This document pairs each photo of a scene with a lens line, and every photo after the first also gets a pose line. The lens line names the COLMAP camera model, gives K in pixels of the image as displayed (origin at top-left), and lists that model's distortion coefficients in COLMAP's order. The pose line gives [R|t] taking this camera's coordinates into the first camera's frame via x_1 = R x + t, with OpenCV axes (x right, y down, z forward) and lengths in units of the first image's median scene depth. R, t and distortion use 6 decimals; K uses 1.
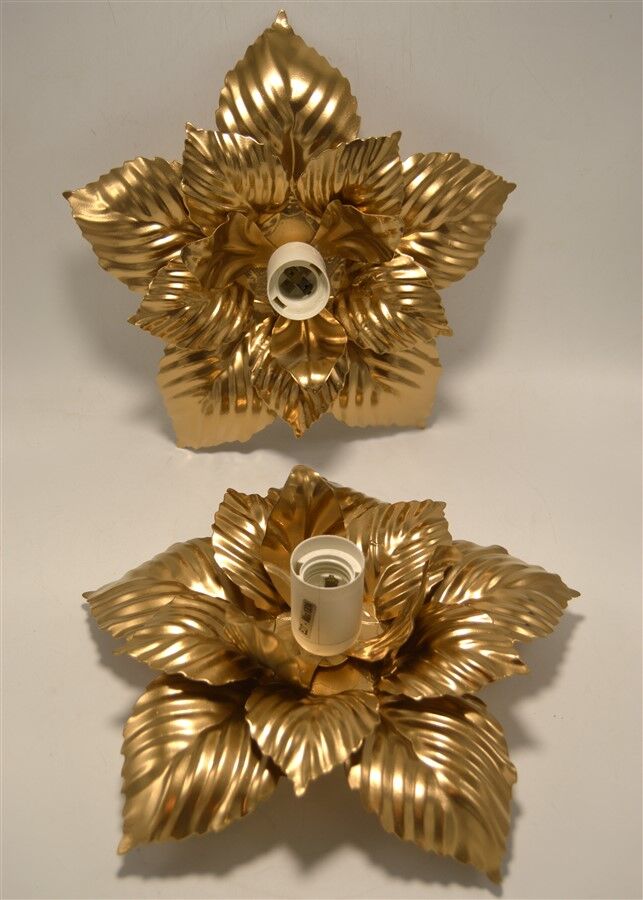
lens RADIAL K [[1055.1, 0, 321.5], [0, 1055.1, 450.0], [0, 0, 1]] dist [-0.020265, -0.016847]
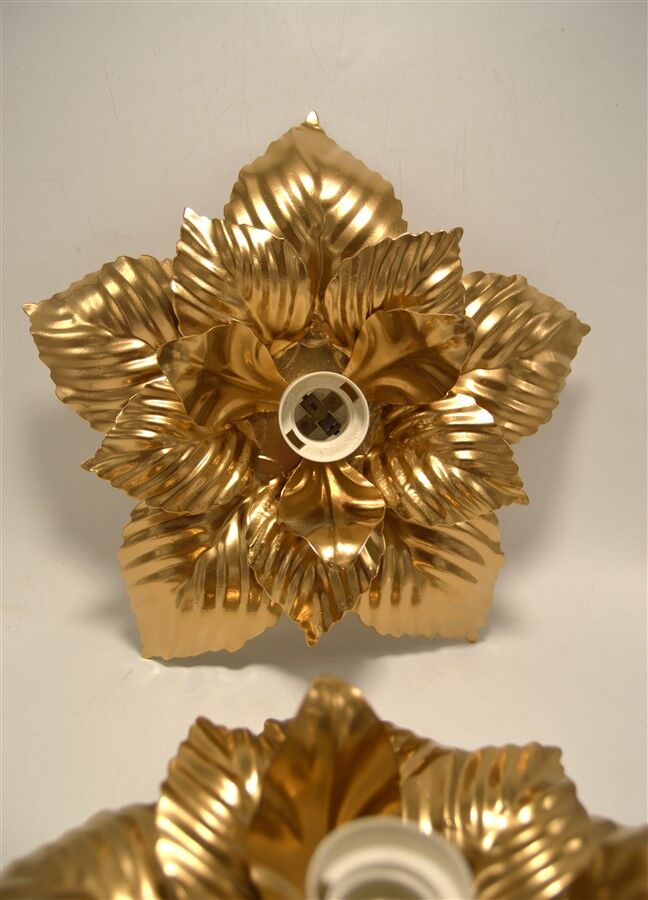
lens RADIAL K [[685.8, 0, 324.0], [0, 685.8, 450.0], [0, 0, 1]] dist [-0.152009, 0.167604]
pose [[0.998938, 0.037517, 0.026744, -0.031339], [-0.025770, 0.936139, -0.350684, 0.024645], [-0.038192, 0.349622, 0.936112, 0.555344]]
